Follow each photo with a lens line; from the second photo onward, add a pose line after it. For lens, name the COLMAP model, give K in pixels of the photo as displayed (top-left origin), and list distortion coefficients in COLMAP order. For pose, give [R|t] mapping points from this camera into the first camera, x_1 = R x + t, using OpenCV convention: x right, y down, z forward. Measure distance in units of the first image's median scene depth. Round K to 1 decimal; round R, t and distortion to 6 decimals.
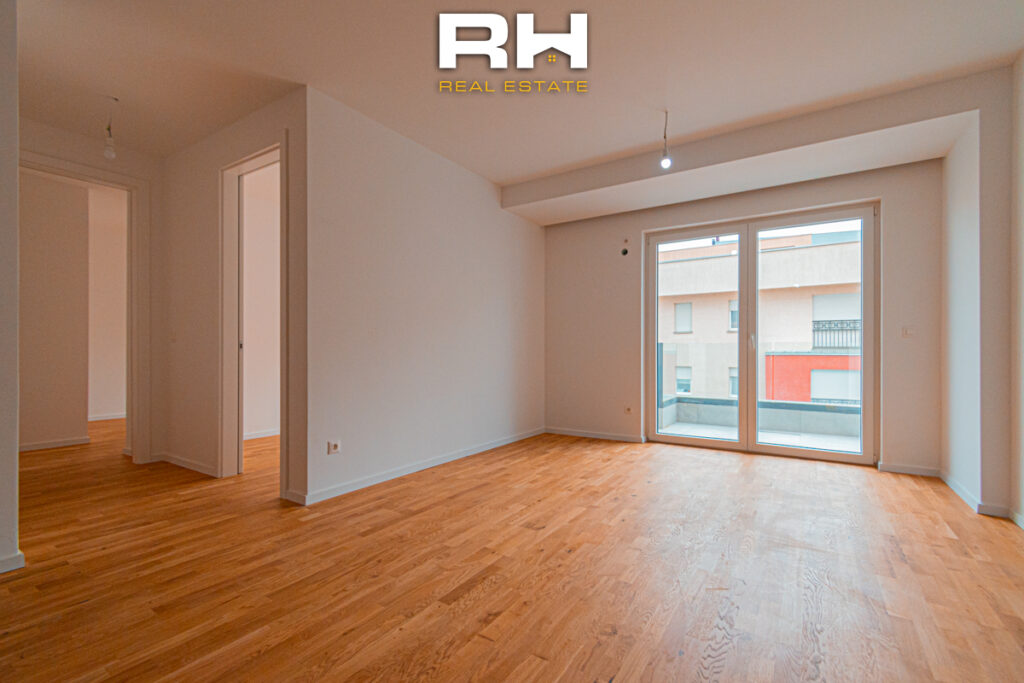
lens RADIAL K [[465.4, 0, 514.7], [0, 465.4, 356.4], [0, 0, 1]] dist [-0.004532, -0.001314]
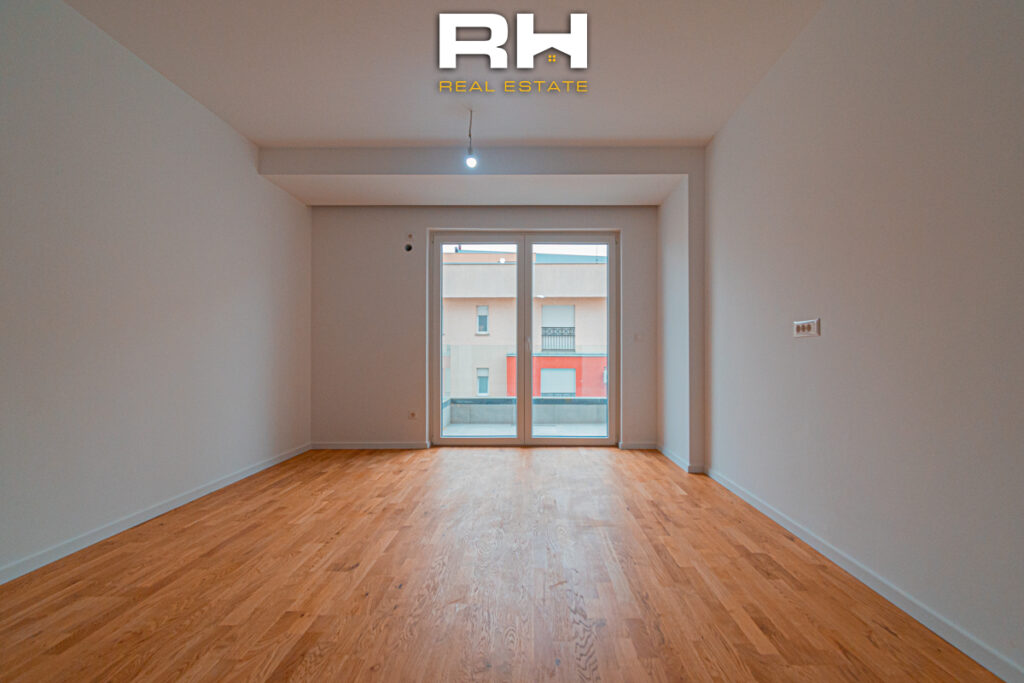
lens RADIAL K [[465.4, 0, 524.5], [0, 465.4, 354.8], [0, 0, 1]] dist [-0.004532, -0.001314]
pose [[0.828473, -0.003238, 0.560020, -0.127369], [0.007472, 0.999958, -0.005272, -0.001262], [-0.559980, 0.008552, 0.828462, 0.116951]]
